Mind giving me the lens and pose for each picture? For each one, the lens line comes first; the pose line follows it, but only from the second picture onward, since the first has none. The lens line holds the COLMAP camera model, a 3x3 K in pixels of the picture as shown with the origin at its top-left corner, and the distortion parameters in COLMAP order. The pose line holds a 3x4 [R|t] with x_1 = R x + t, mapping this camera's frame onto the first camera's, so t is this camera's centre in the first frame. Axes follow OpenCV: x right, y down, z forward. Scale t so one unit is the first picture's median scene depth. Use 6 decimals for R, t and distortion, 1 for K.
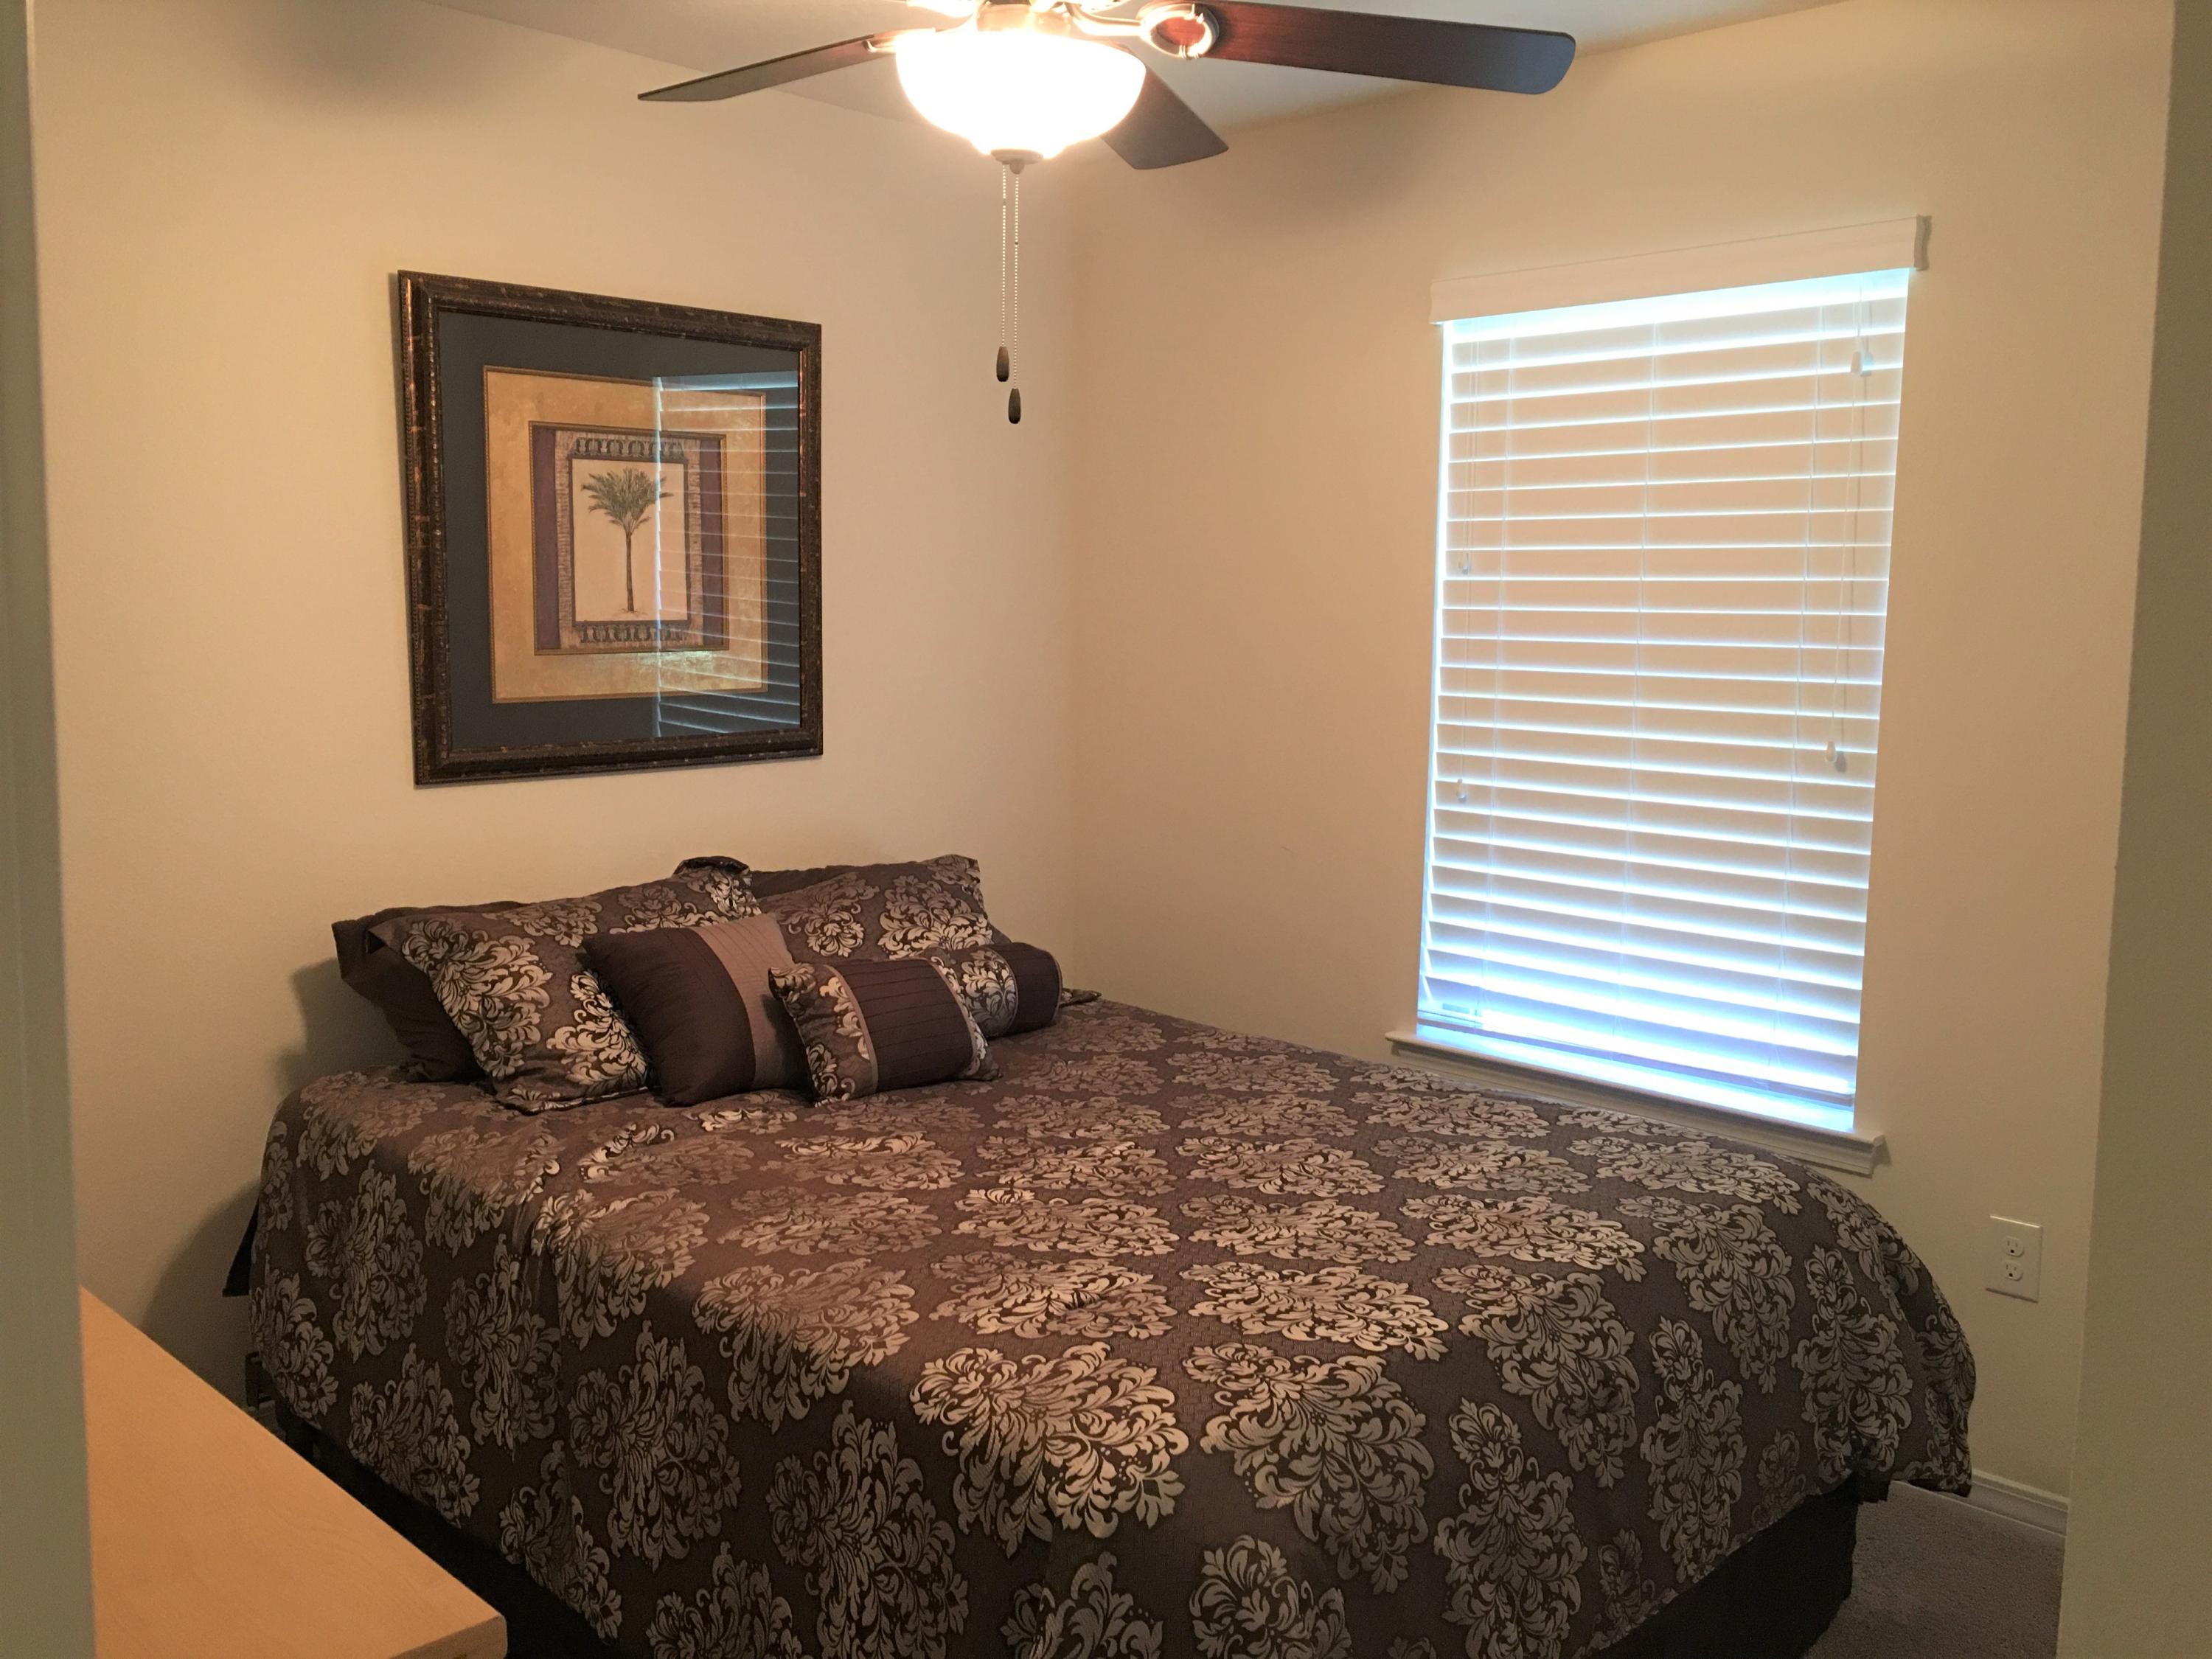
lens RADIAL K [[1878.0, 0, 1101.2], [0, 1878.0, 835.4], [0, 0, 1]] dist [0.082562, -0.109273]
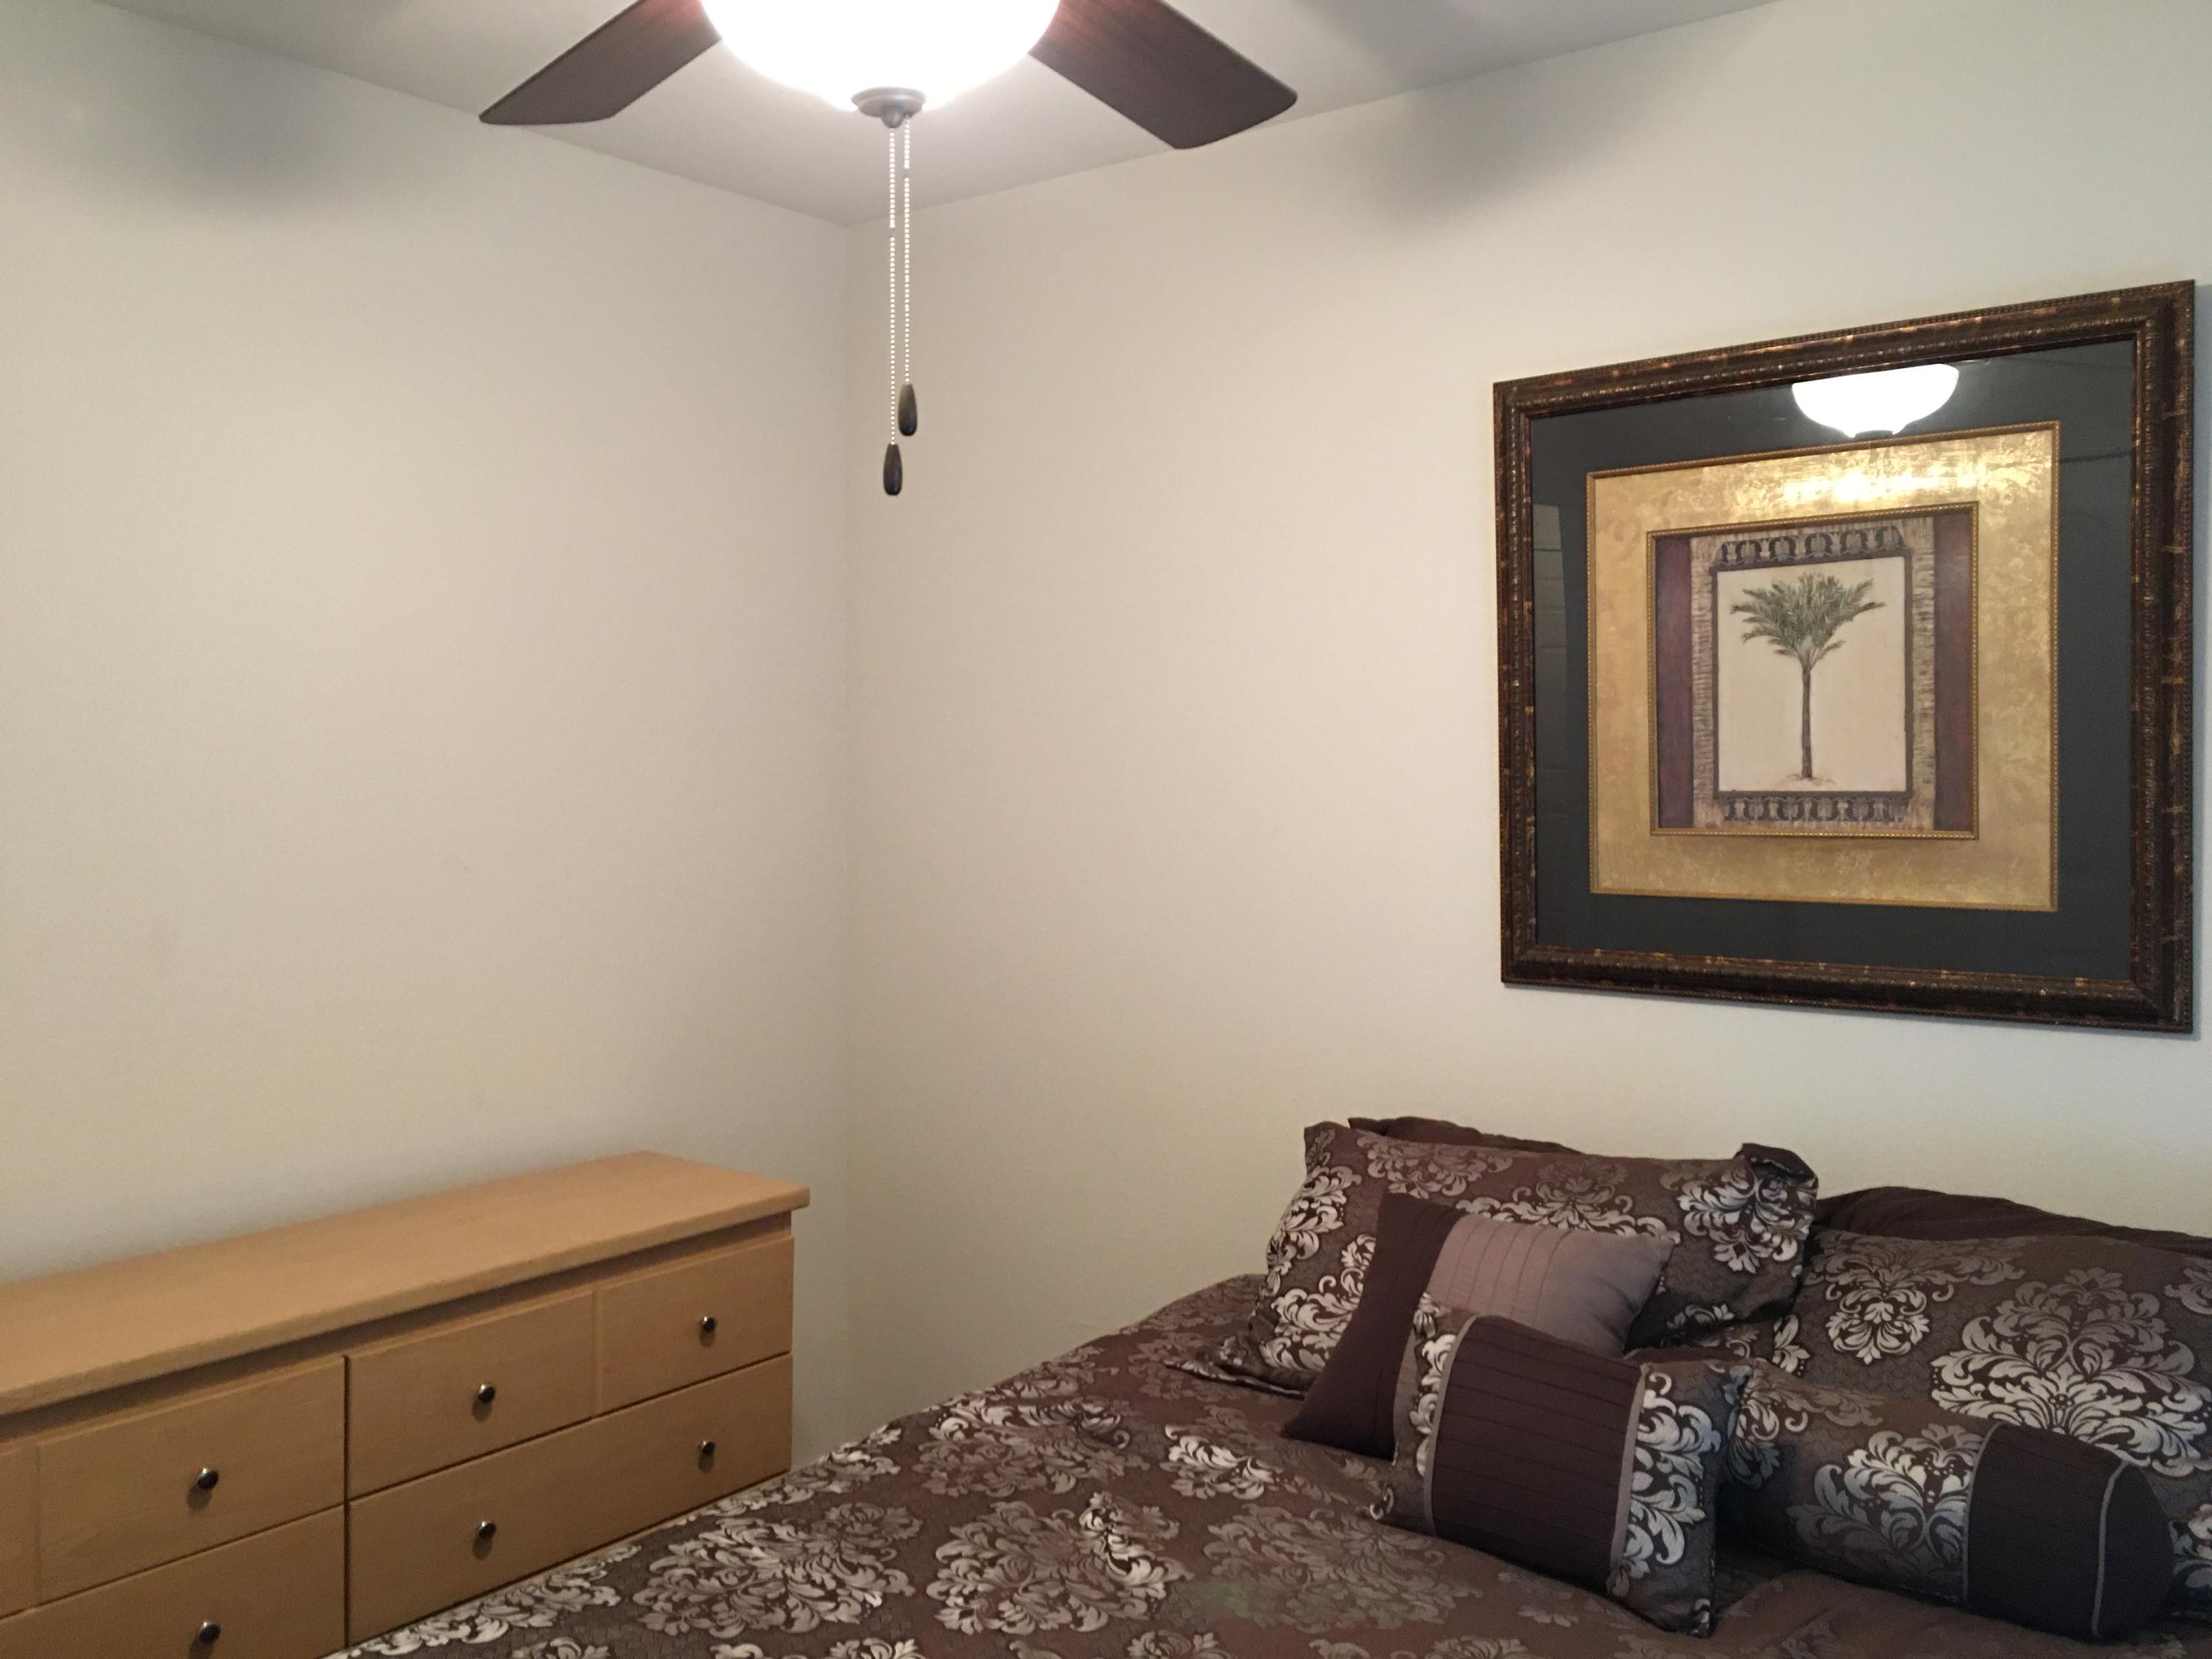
lens RADIAL K [[1878.0, 0, 1113.4], [0, 1878.0, 834.8], [0, 0, 1]] dist [0.082562, -0.109273]
pose [[0.114247, 0.029560, -0.993013, 0.427664], [-0.125646, 0.991961, 0.015073, -0.079254], [0.985475, 0.123046, 0.117042, 0.695033]]
